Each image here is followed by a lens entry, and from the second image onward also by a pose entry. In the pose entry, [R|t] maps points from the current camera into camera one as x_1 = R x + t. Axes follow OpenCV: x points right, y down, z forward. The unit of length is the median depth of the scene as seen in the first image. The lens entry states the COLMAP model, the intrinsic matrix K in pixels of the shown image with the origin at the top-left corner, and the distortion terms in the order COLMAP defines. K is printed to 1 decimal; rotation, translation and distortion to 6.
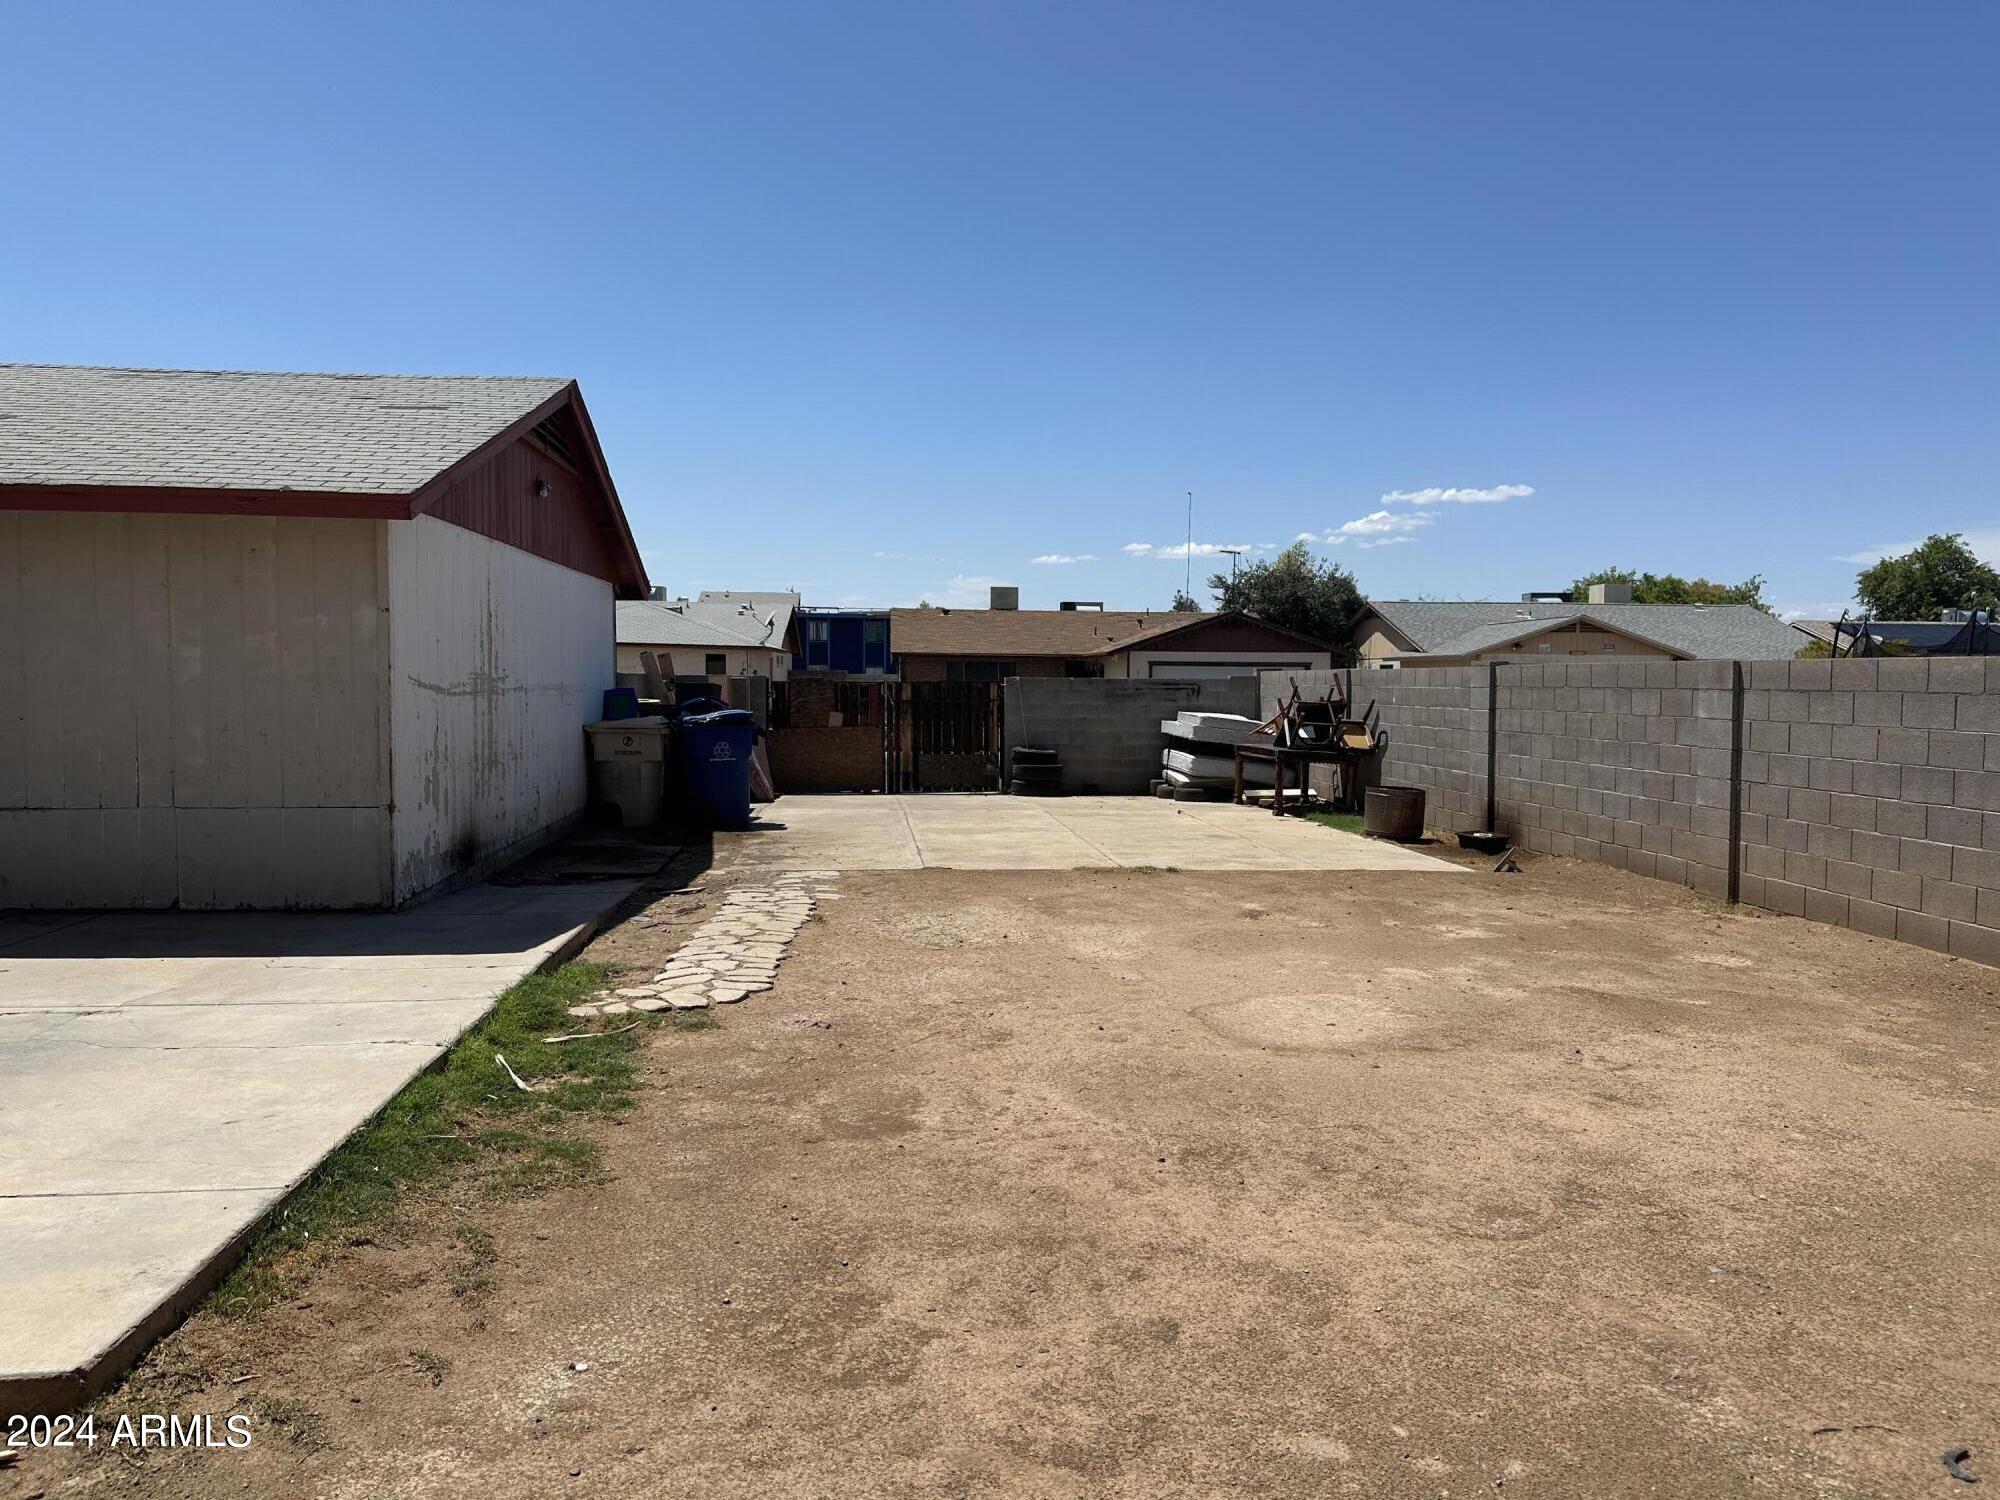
lens RADIAL K [[1419.6, 0, 1000.0], [0, 1419.6, 750.0], [0, 0, 1]] dist [0.031419, -0.037372]
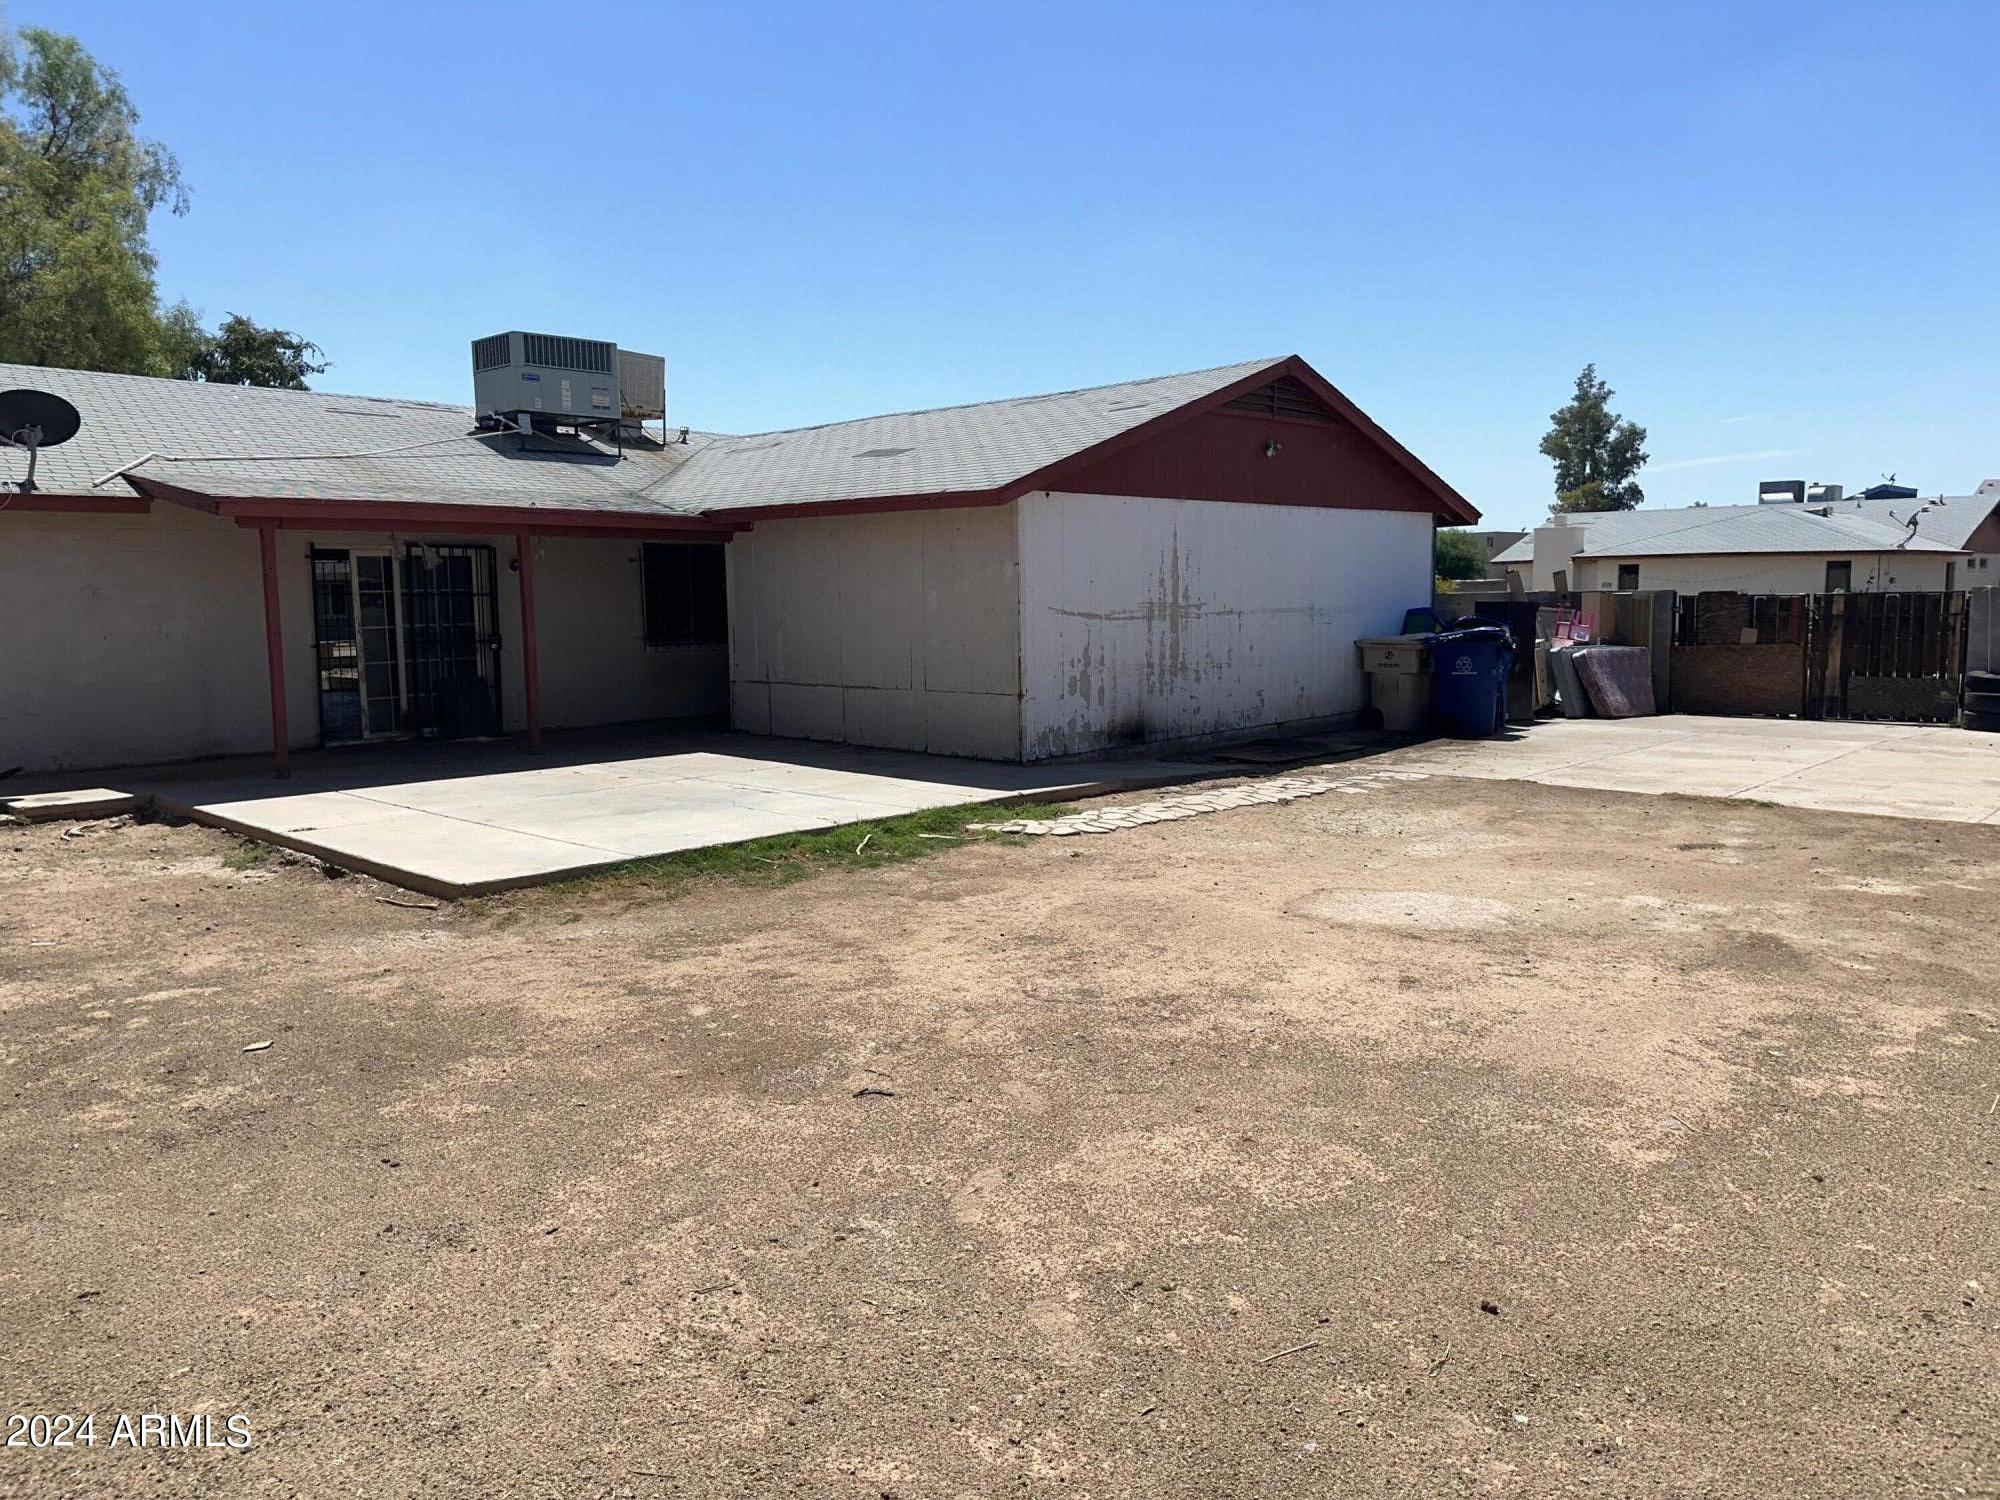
lens RADIAL K [[1423.2, 0, 985.3], [0, 1423.2, 735.8], [0, 0, 1]] dist [0.164989, -0.189354]
pose [[0.637555, 0.059108, -0.768134, 1.079197], [-0.021672, 0.998034, 0.058811, -0.007603], [0.770100, -0.020848, 0.637582, 0.025726]]
